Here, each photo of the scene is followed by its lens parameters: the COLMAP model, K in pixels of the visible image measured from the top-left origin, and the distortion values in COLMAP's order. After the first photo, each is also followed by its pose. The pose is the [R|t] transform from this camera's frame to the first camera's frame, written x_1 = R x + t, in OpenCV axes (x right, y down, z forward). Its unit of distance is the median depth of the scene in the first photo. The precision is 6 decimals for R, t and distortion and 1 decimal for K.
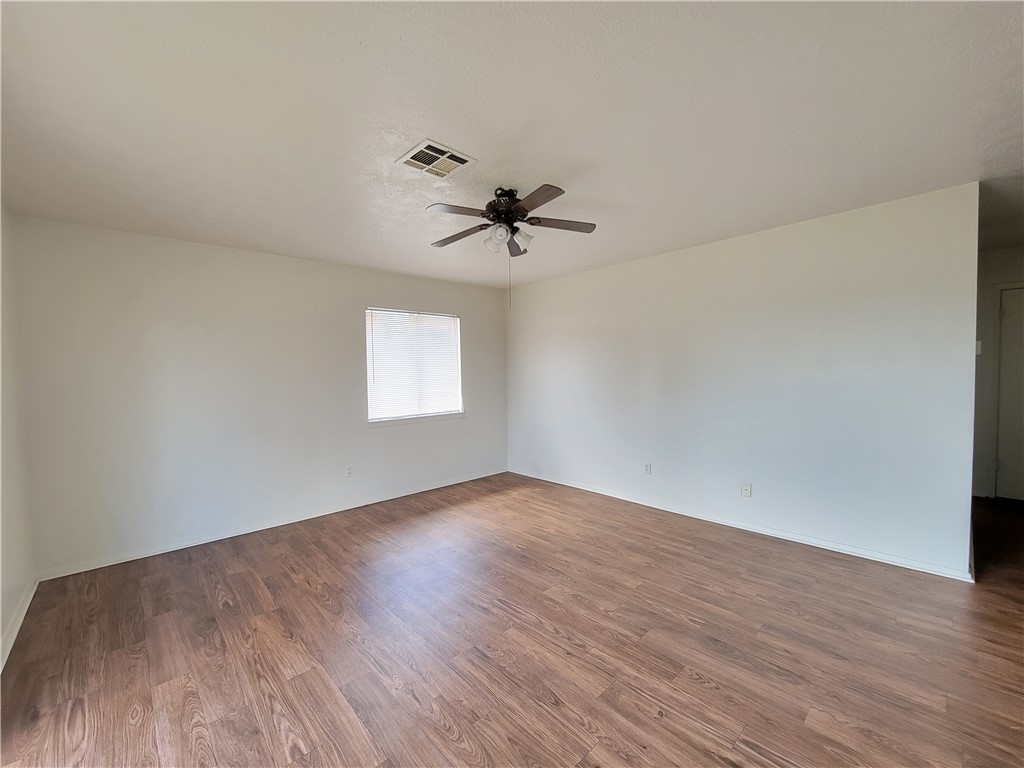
lens RADIAL K [[417.4, 0, 504.9], [0, 417.4, 389.7], [0, 0, 1]] dist [-0.003927, -0.000071]
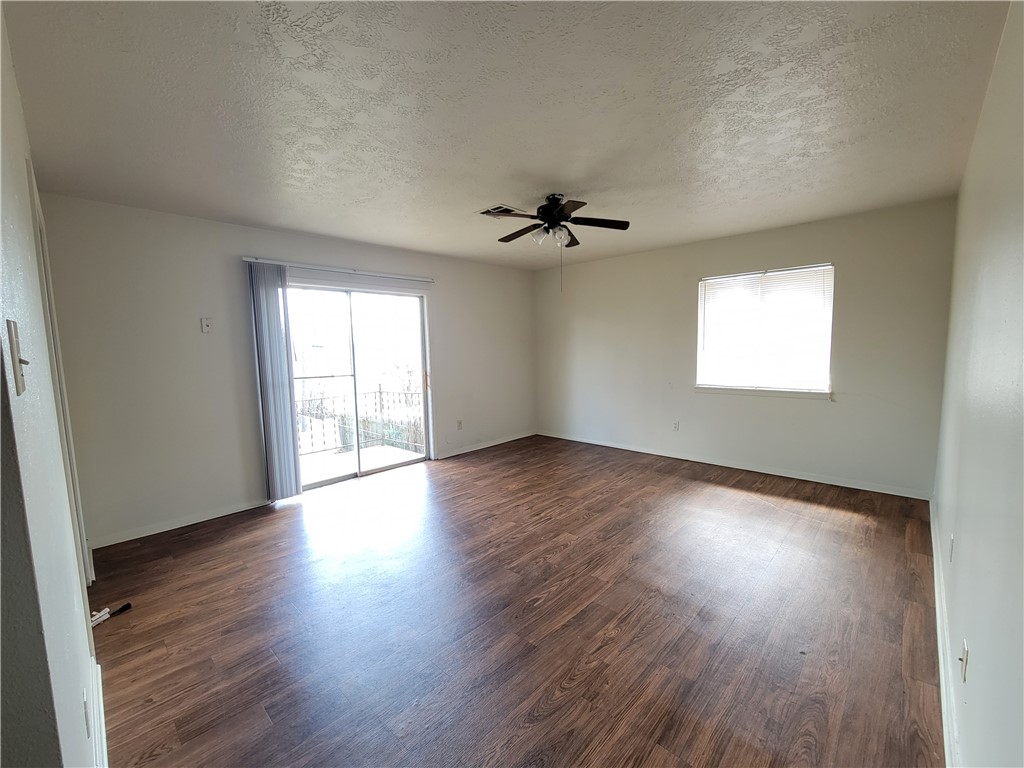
lens RADIAL K [[417.4, 0, 510.0], [0, 417.4, 381.7], [0, 0, 1]] dist [-0.003927, -0.000071]
pose [[0.065740, 0.104183, -0.992383, 0.806780], [-0.020841, 0.994461, 0.103021, -0.041705], [0.997619, 0.013910, 0.067547, 0.498066]]
